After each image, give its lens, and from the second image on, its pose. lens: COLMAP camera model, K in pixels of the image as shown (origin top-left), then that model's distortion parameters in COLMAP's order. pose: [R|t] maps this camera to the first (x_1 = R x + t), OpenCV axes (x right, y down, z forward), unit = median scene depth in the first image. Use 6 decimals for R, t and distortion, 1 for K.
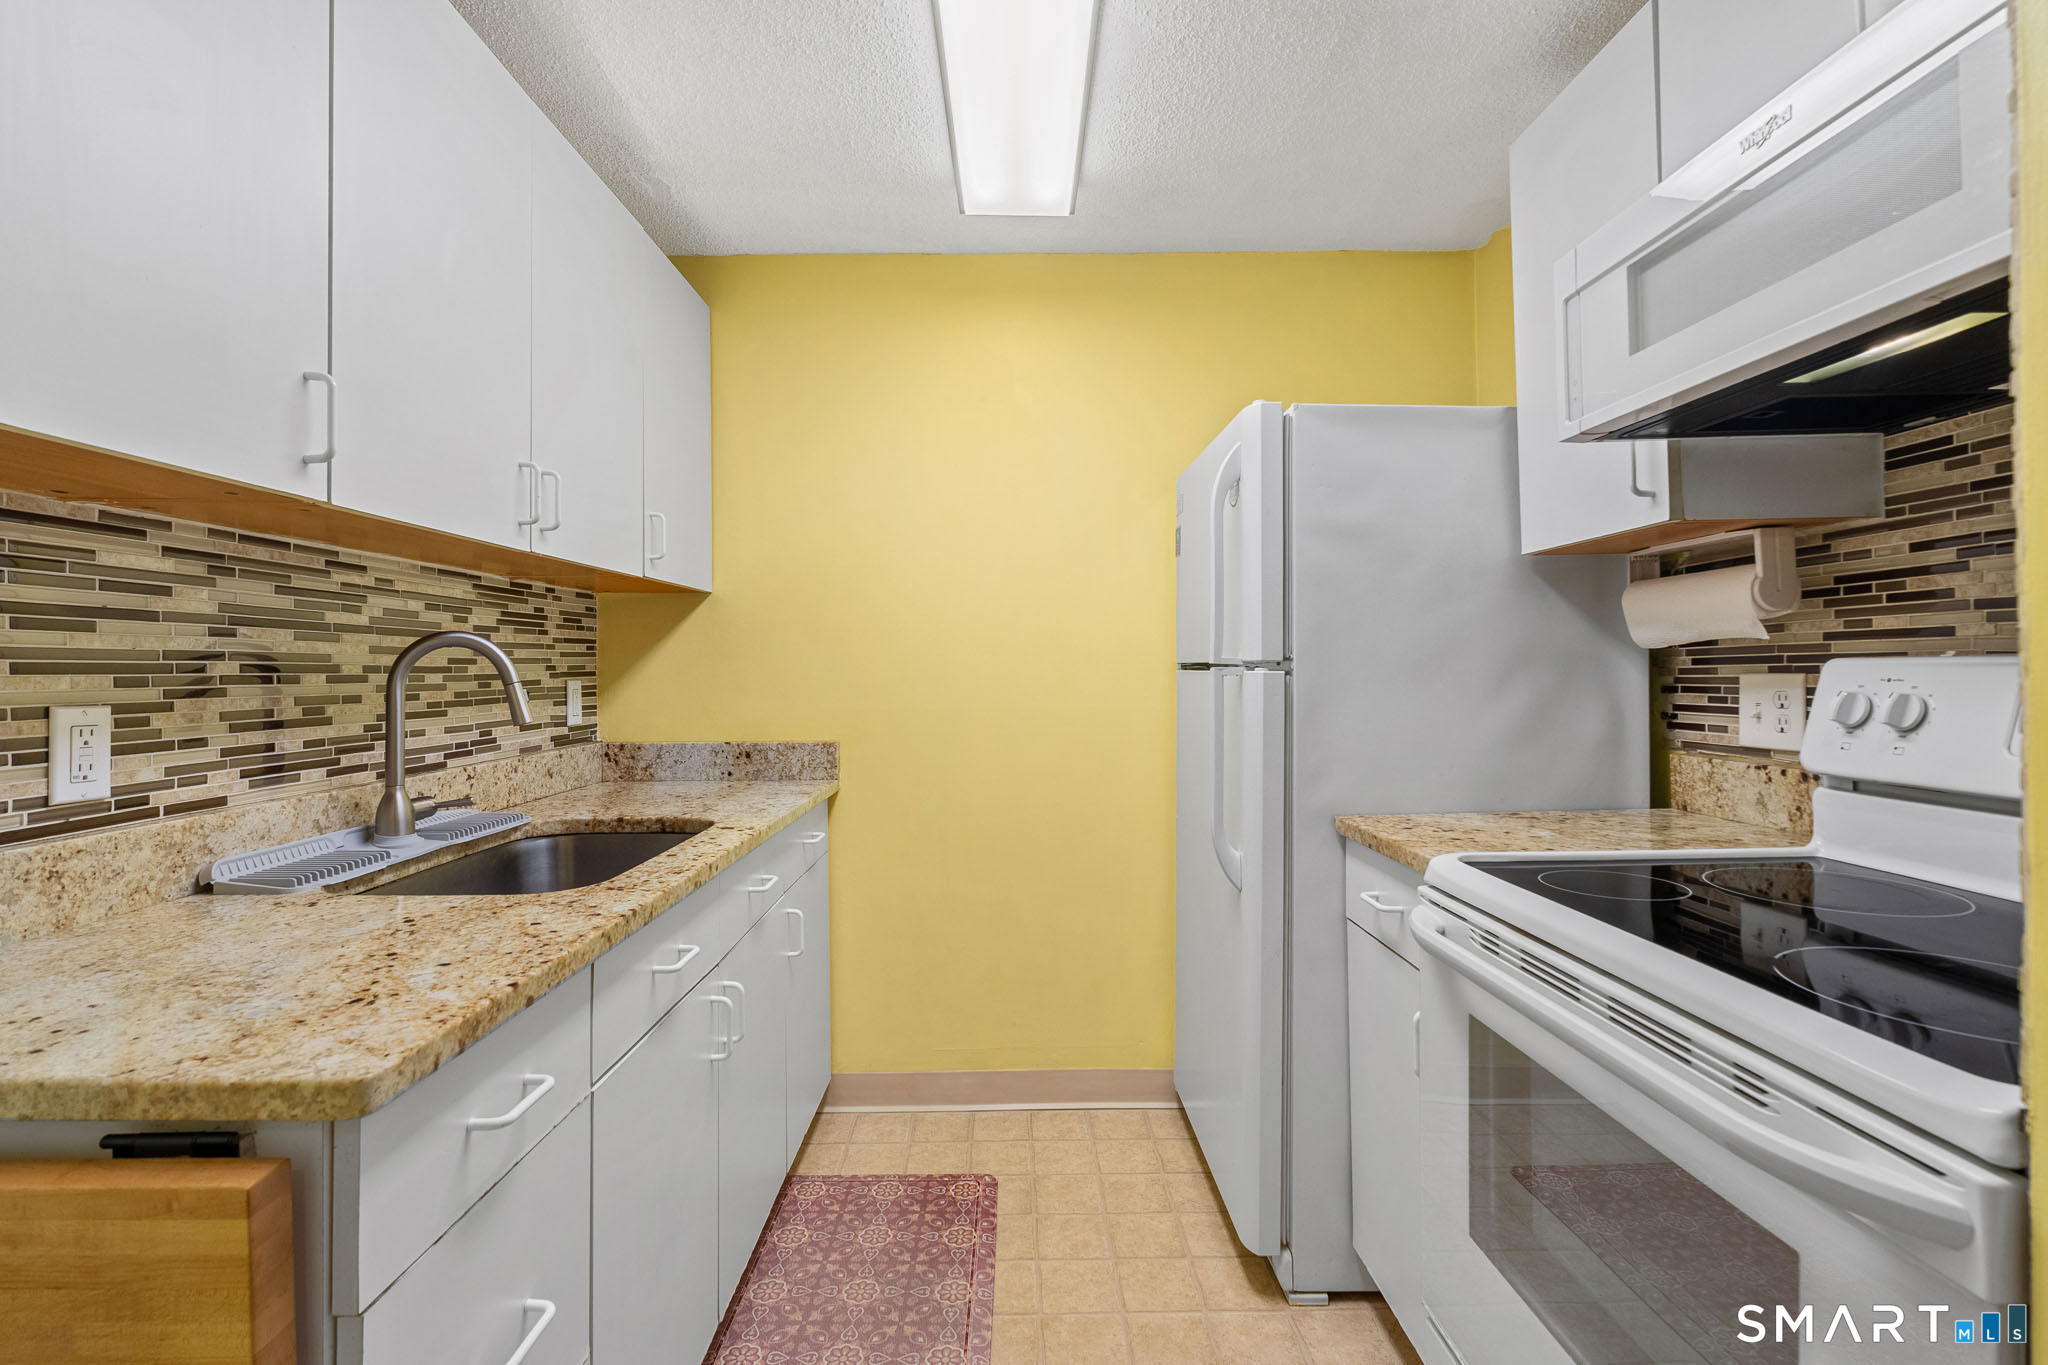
lens RADIAL K [[918.9, 0, 1021.7], [0, 918.9, 668.7], [0, 0, 1]] dist [0.001075, -0.000171]
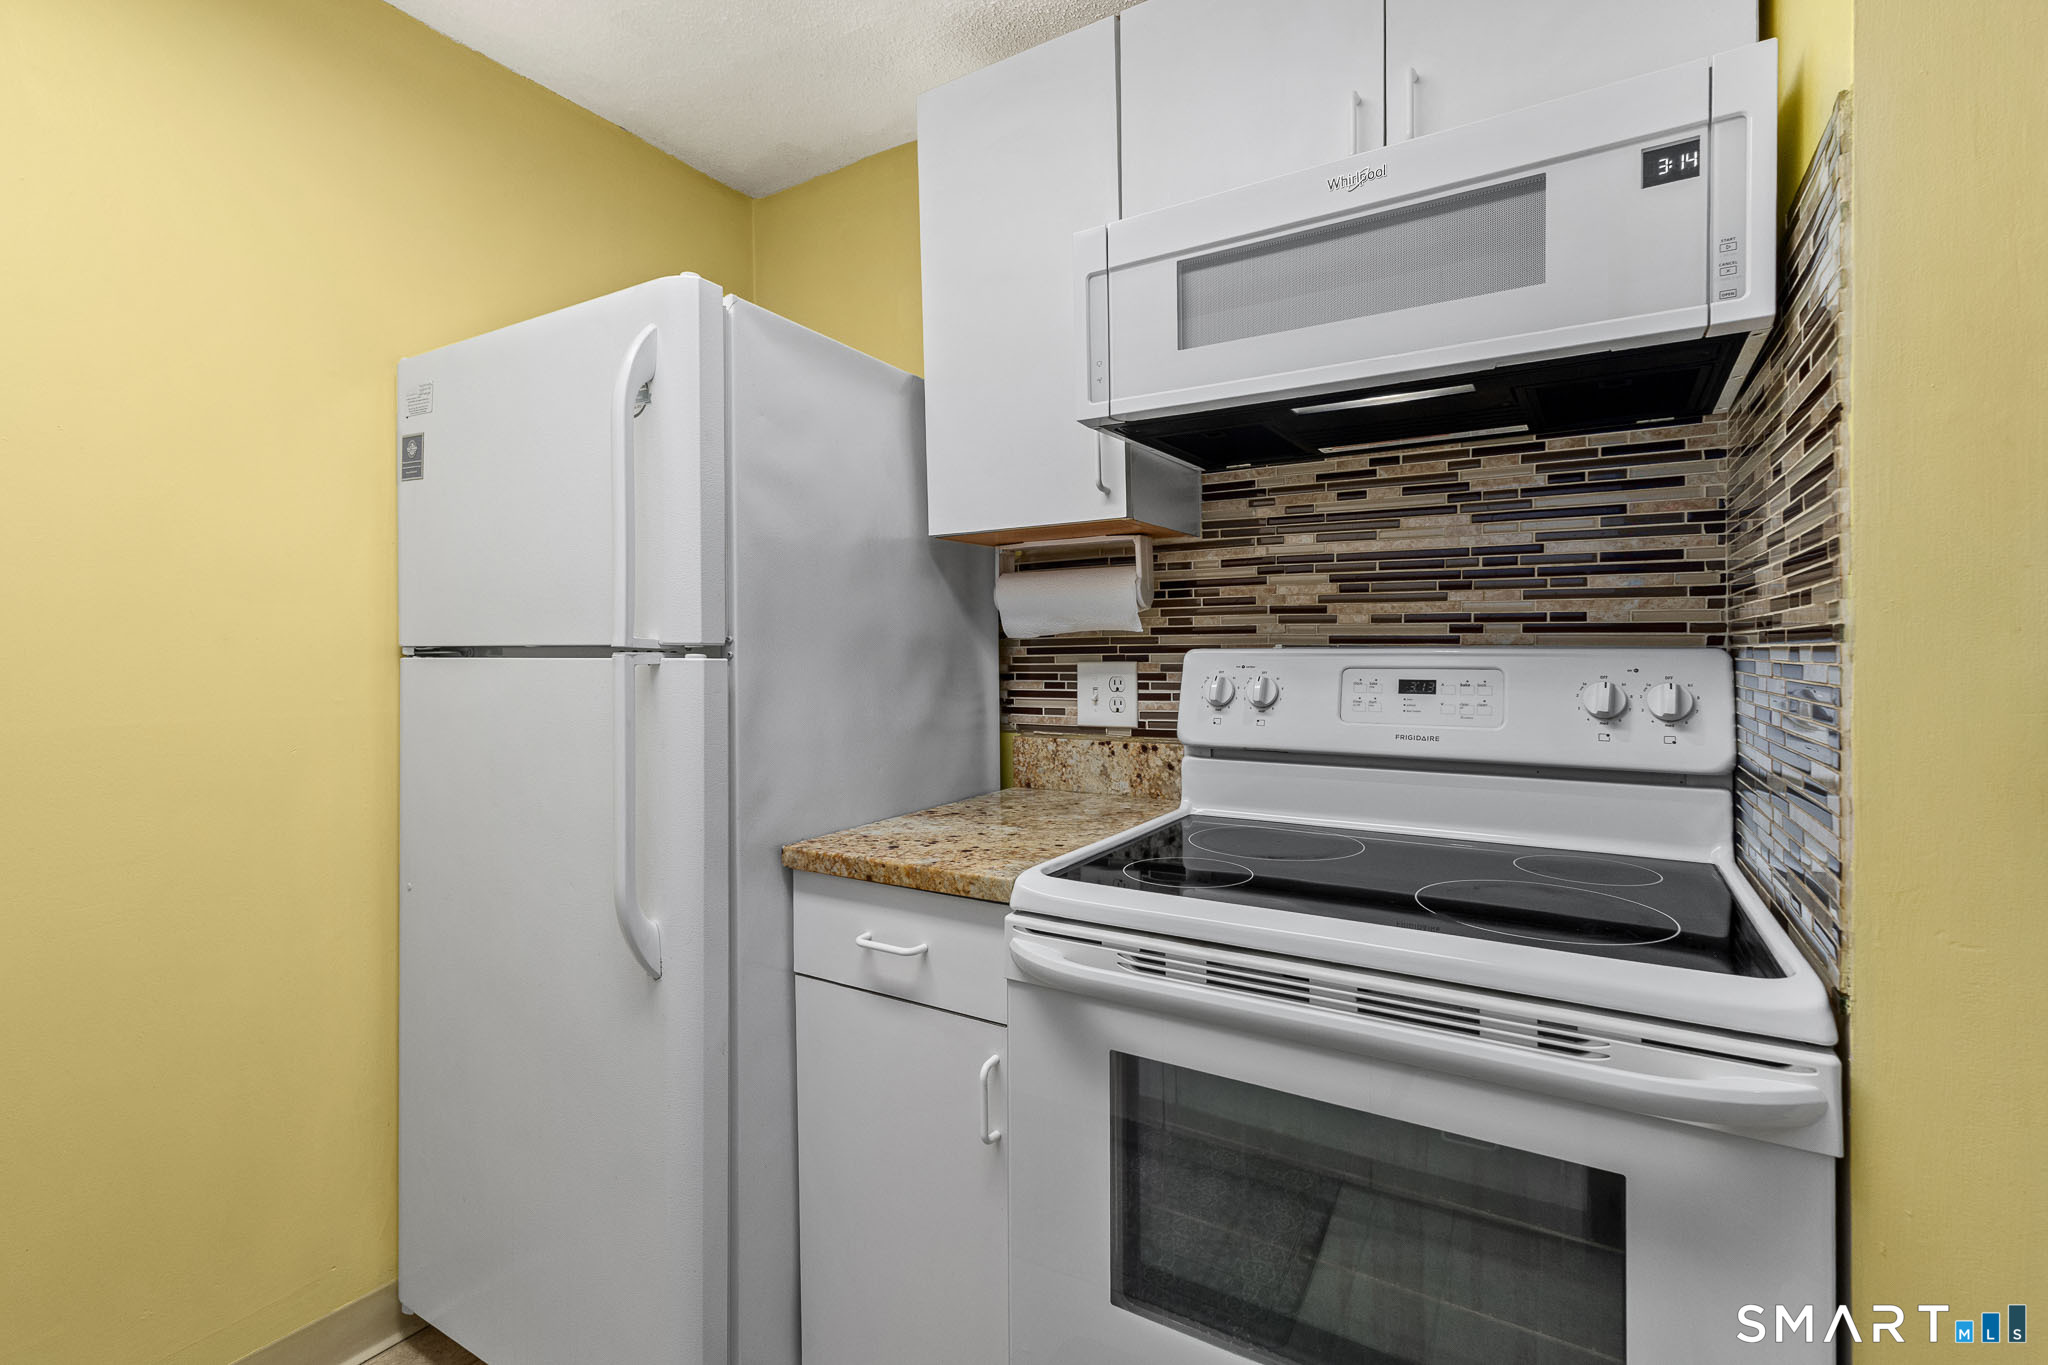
lens RADIAL K [[927.5, 0, 1012.1], [0, 927.5, 663.9], [0, 0, 1]] dist [0.001700, 0.000140]
pose [[0.534866, -0.002398, 0.844934, -0.239412], [-0.003660, 0.999980, 0.005155, 0.002211], [-0.844929, -0.005849, 0.534846, 0.471627]]
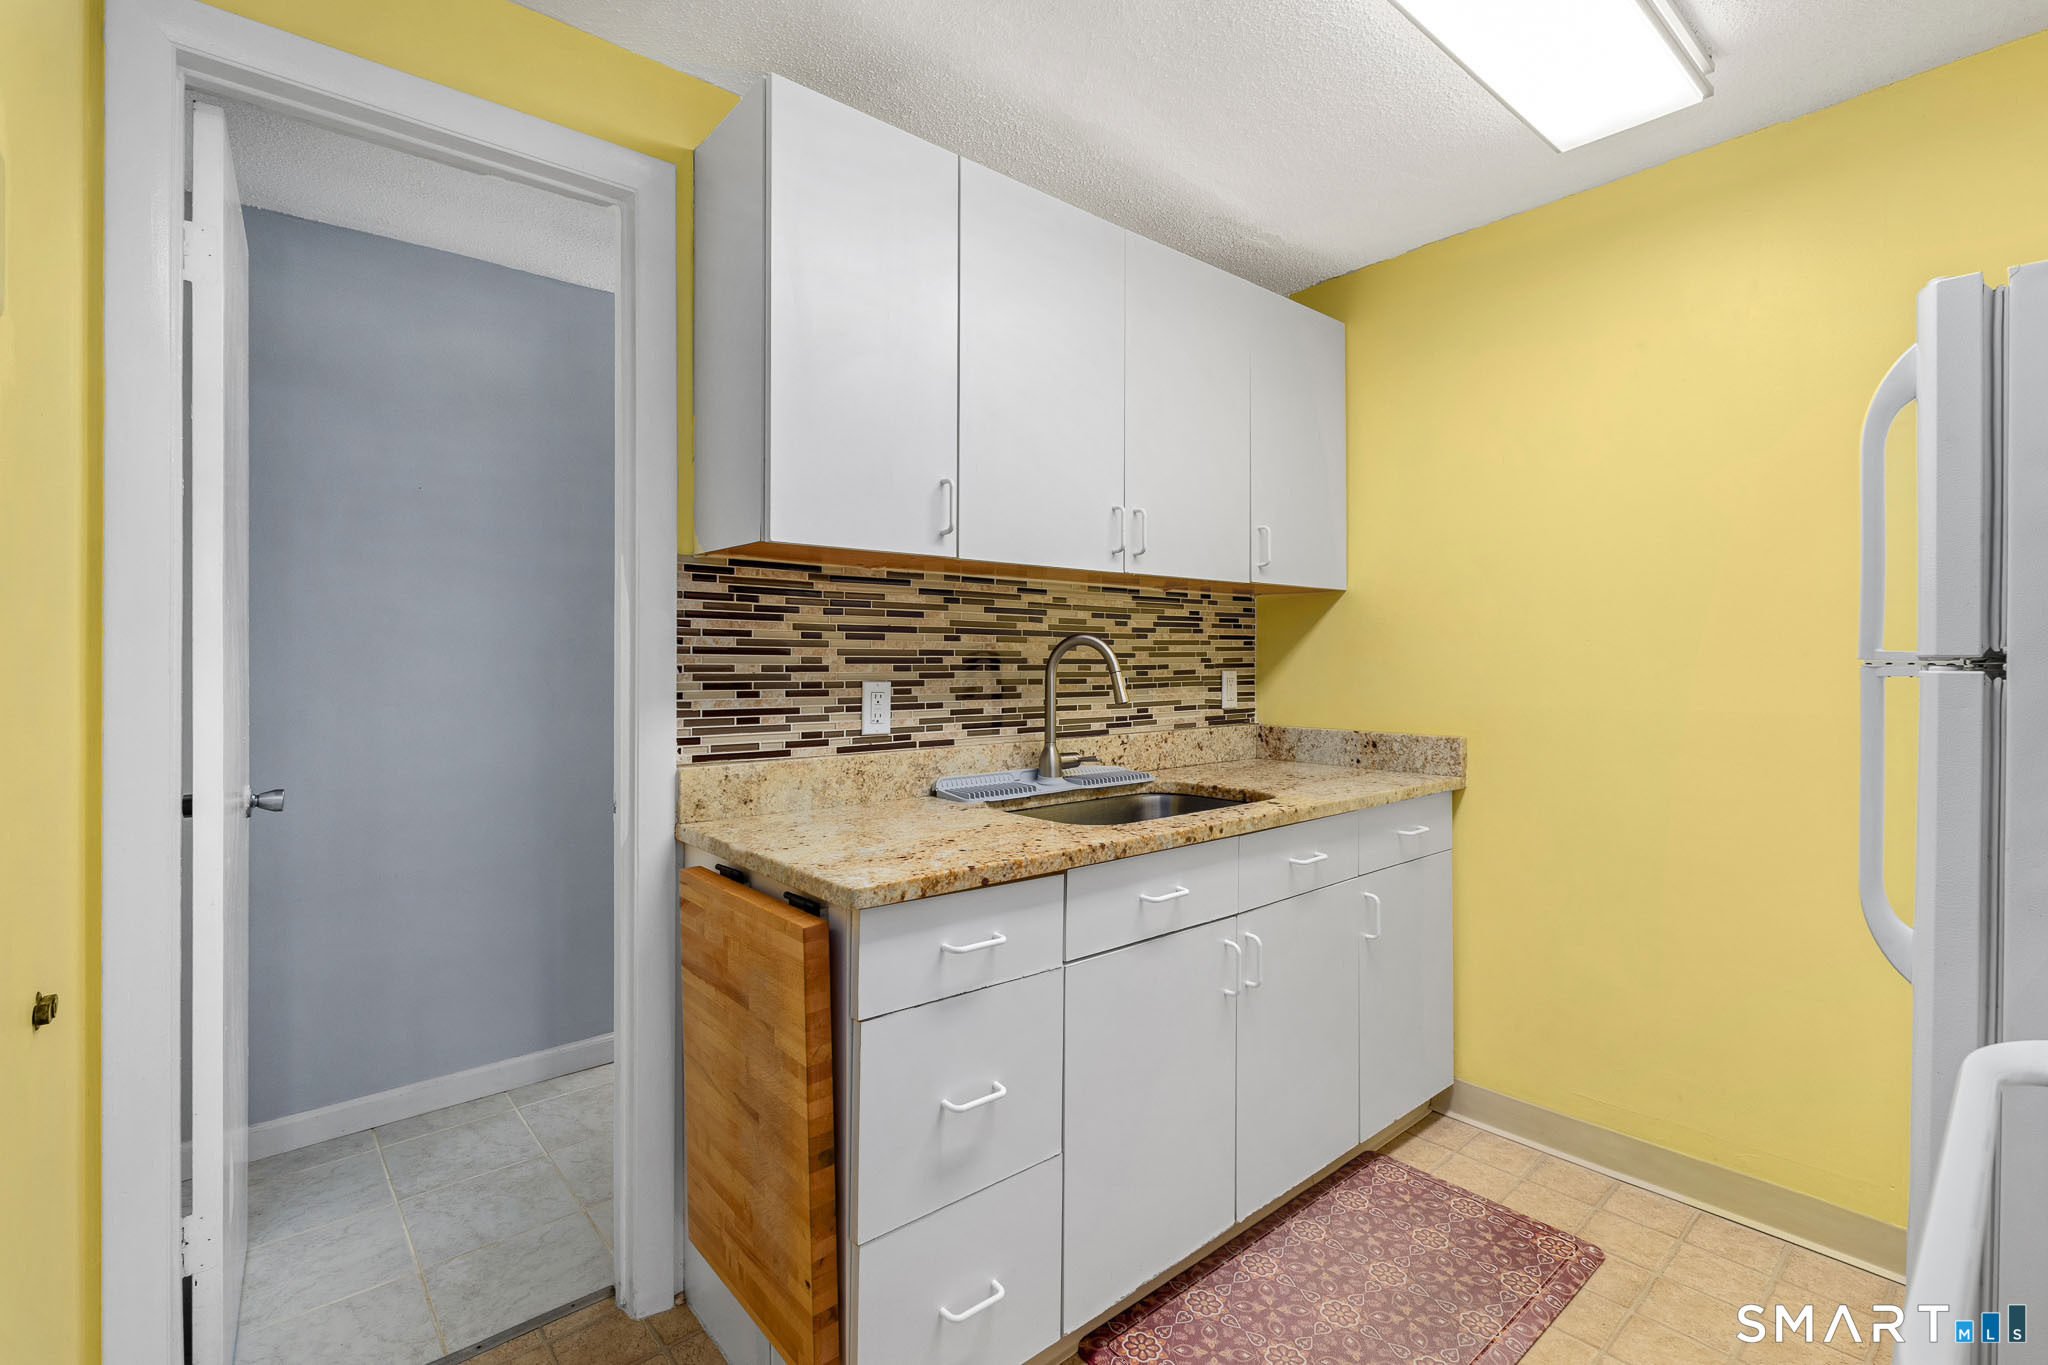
lens RADIAL K [[928.0, 0, 1028.3], [0, 928.0, 662.5], [0, 0, 1]] dist [0.000013, 0.000178]
pose [[0.648300, 0.006738, -0.761355, 0.390802], [-0.003813, 0.999977, 0.005604, -0.005347], [0.761375, -0.000730, 0.648311, 0.033609]]
